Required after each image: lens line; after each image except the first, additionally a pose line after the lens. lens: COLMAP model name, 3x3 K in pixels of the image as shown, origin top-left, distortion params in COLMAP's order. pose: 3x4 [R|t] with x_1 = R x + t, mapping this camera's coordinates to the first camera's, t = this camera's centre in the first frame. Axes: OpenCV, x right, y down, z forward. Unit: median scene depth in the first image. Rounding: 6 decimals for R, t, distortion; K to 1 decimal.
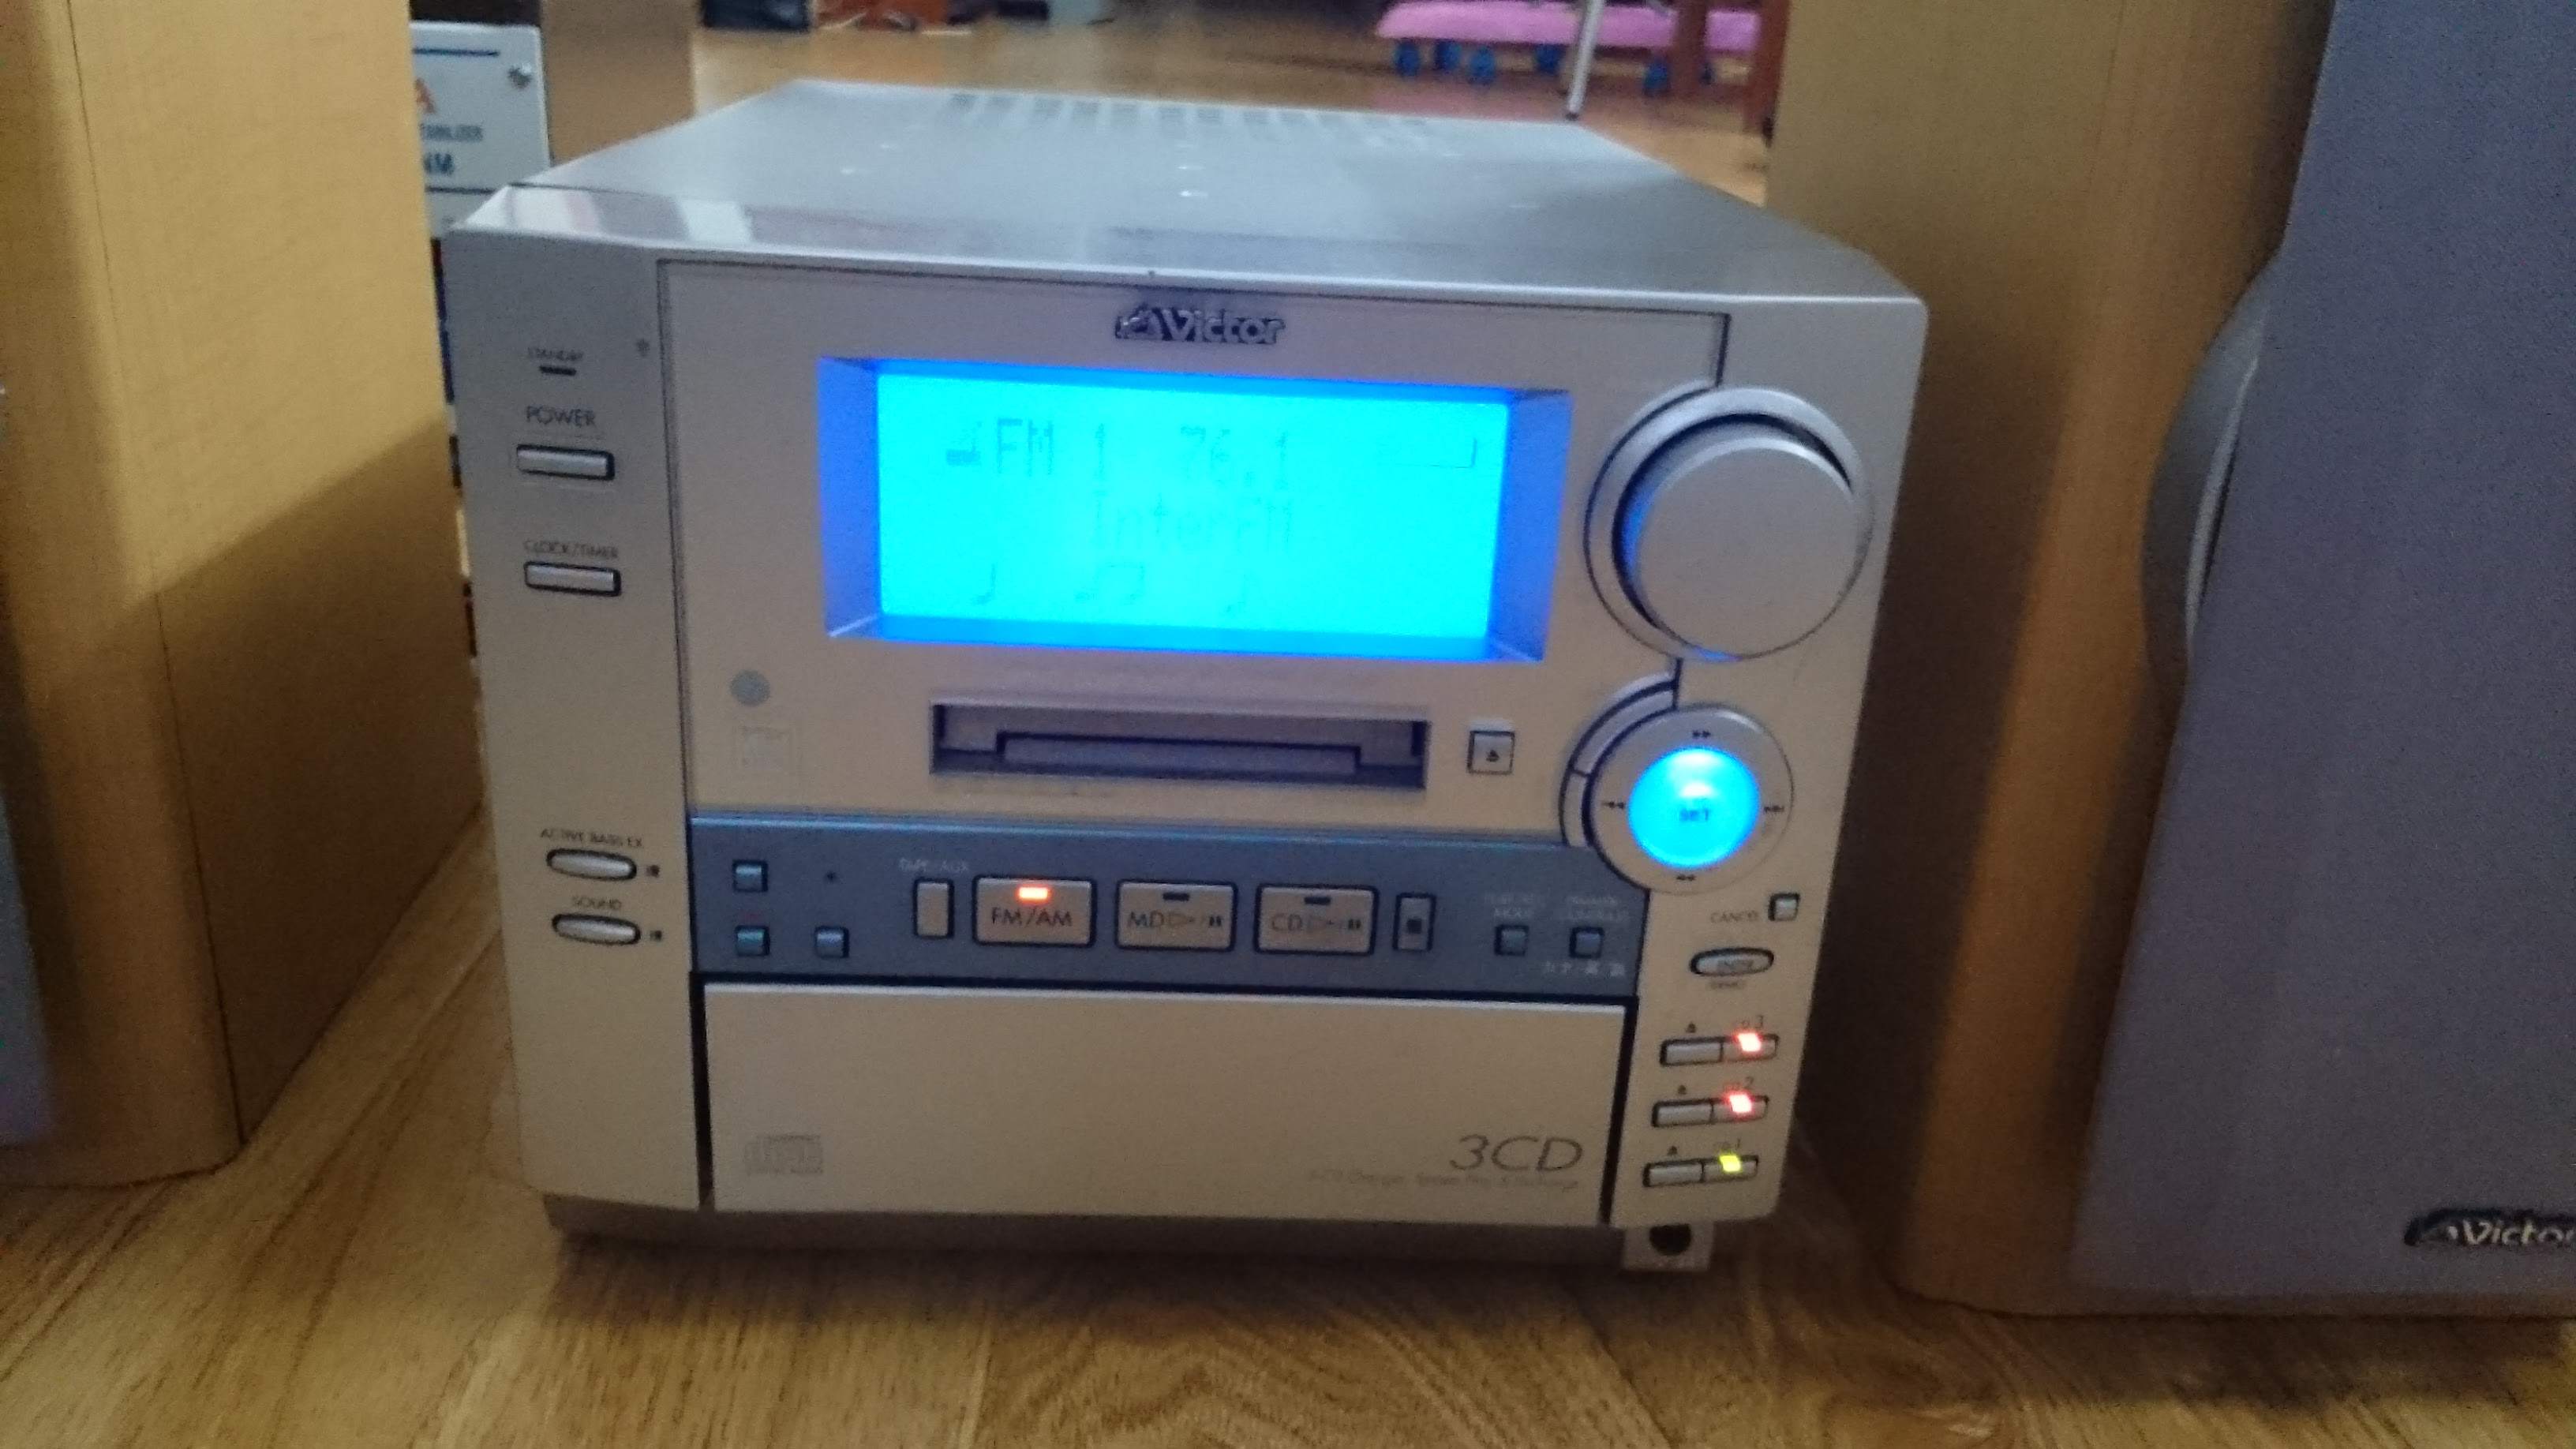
lens RADIAL K [[1975.0, 0, 1298.4], [0, 1975.0, 724.4], [0, 0, 1]] dist [-0.012661, -0.017115]
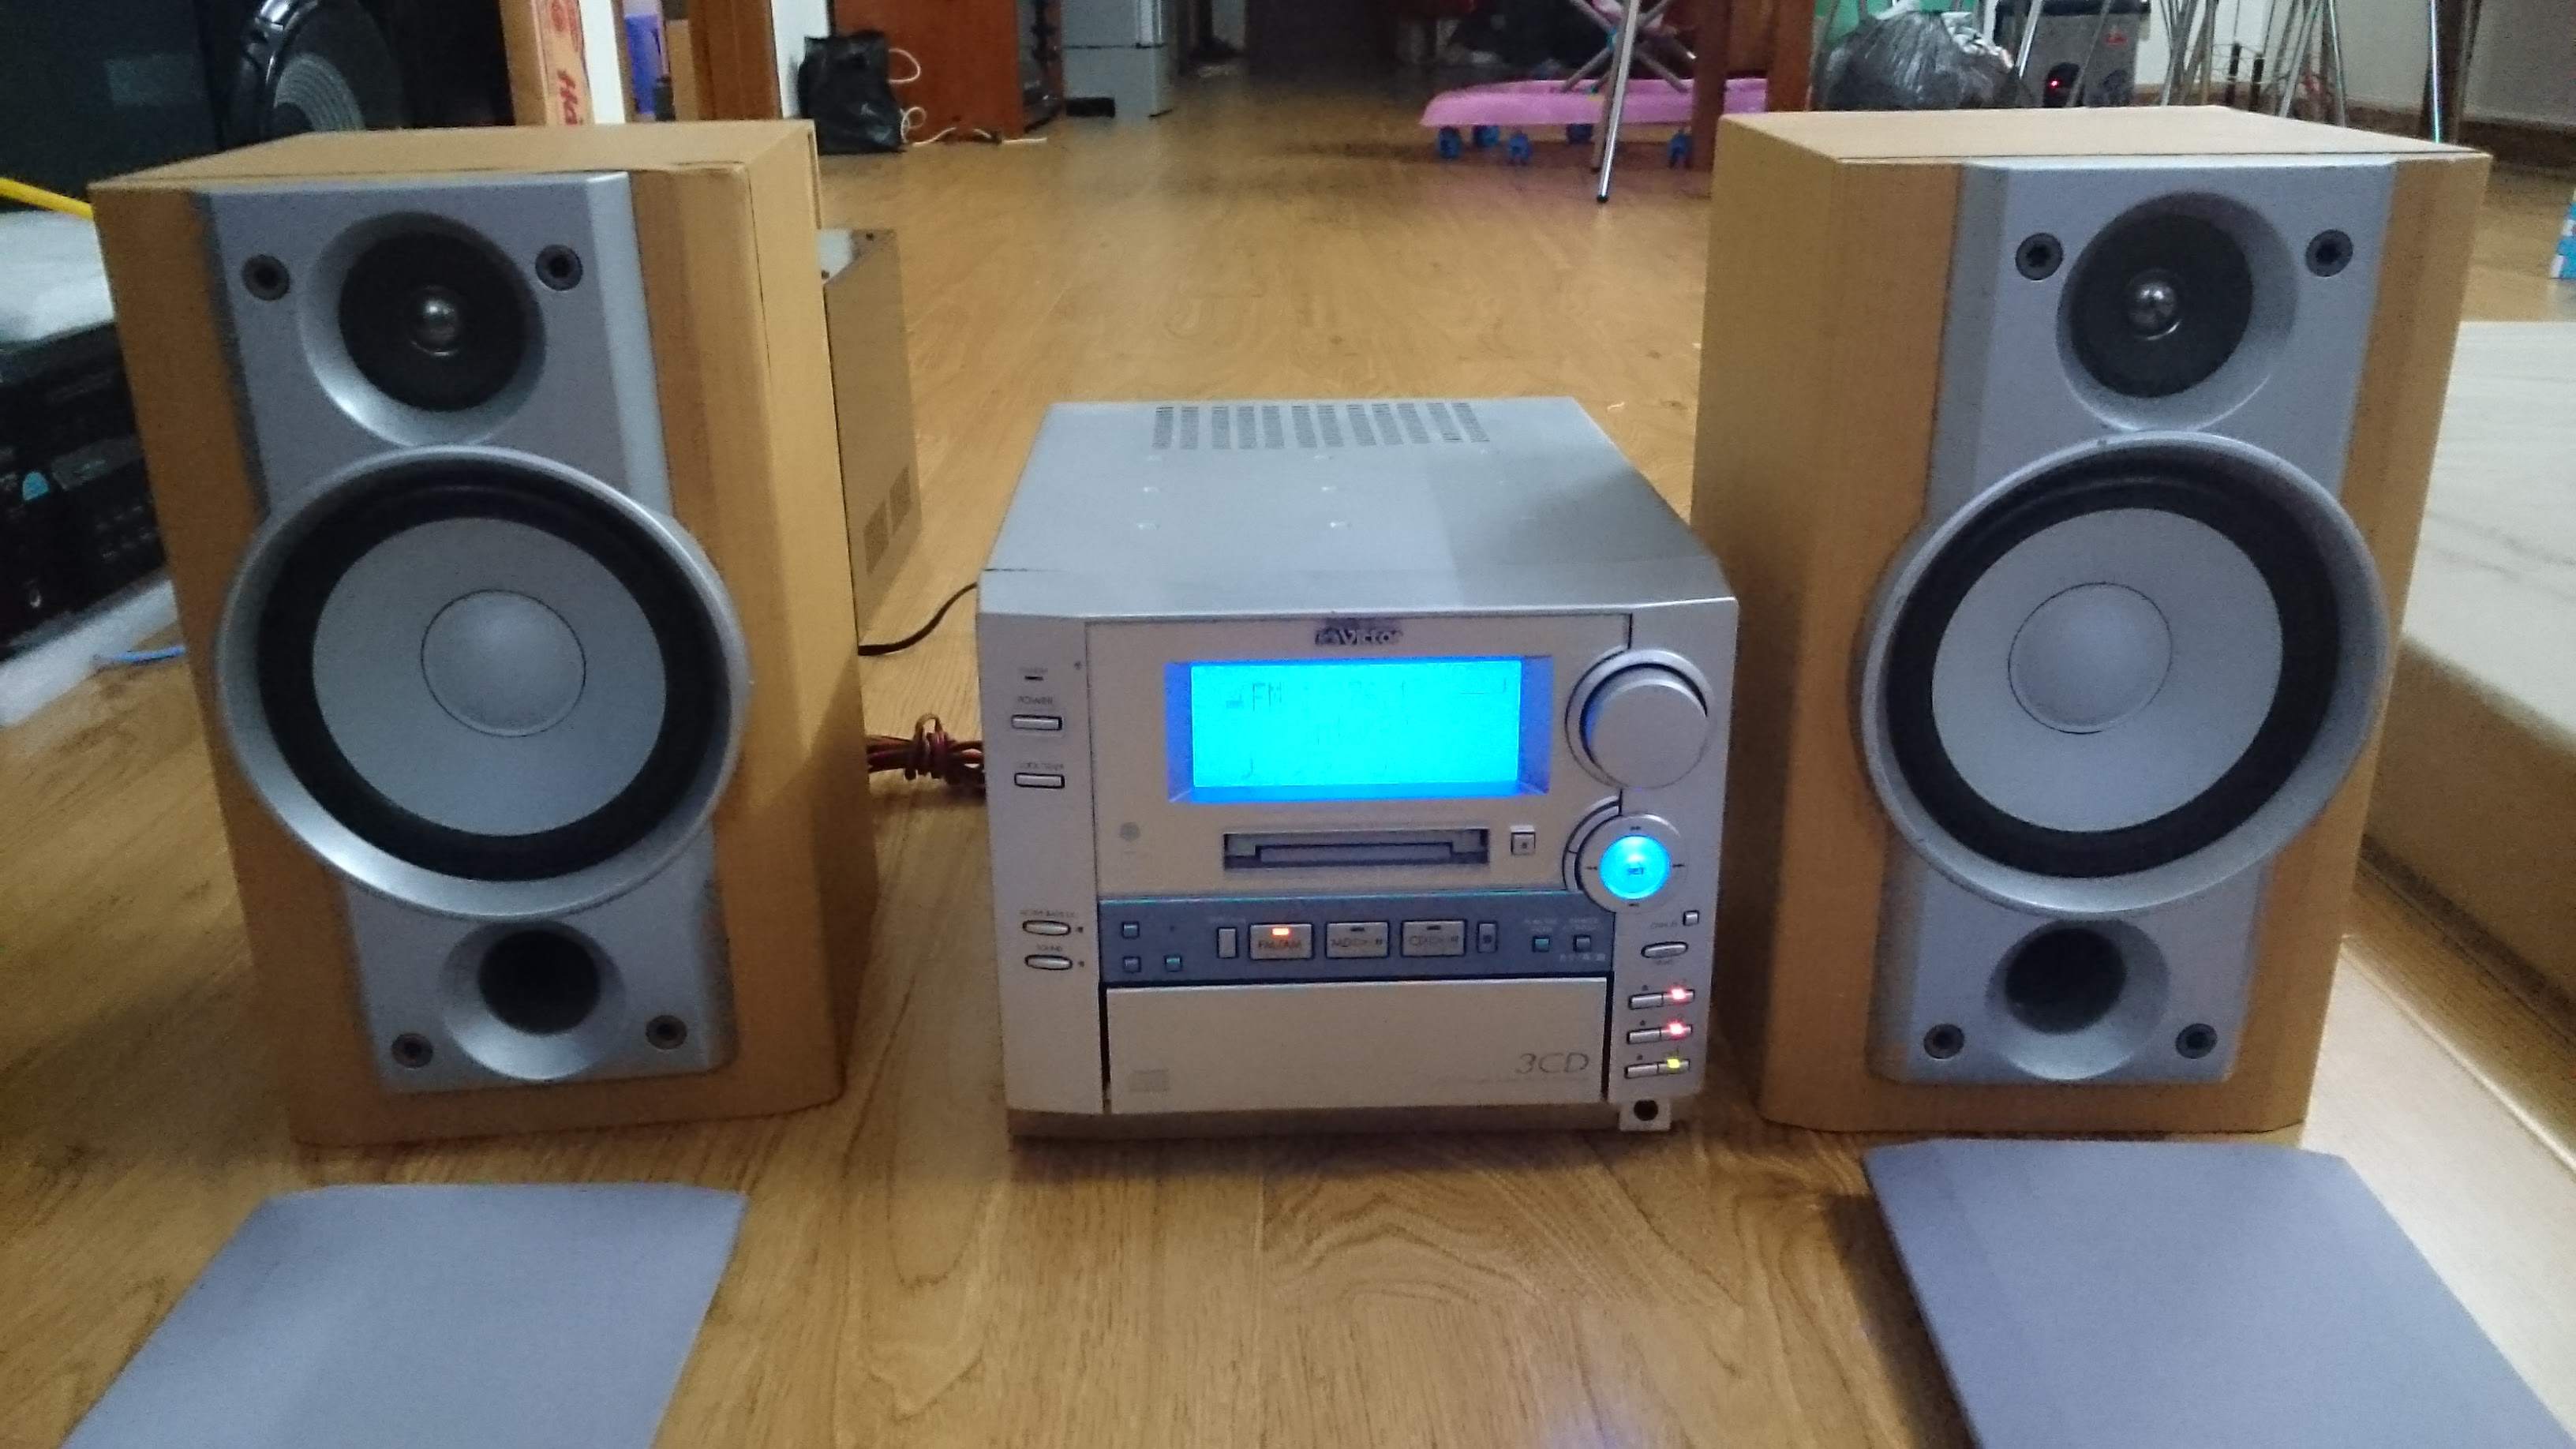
lens RADIAL K [[1975.0, 0, 1276.2], [0, 1975.0, 715.1], [0, 0, 1]] dist [-0.012661, -0.017115]
pose [[0.997217, -0.055569, -0.049695, -0.034473], [0.054761, 0.998347, -0.017478, -0.084526], [0.050584, 0.014708, 0.998612, -0.848555]]
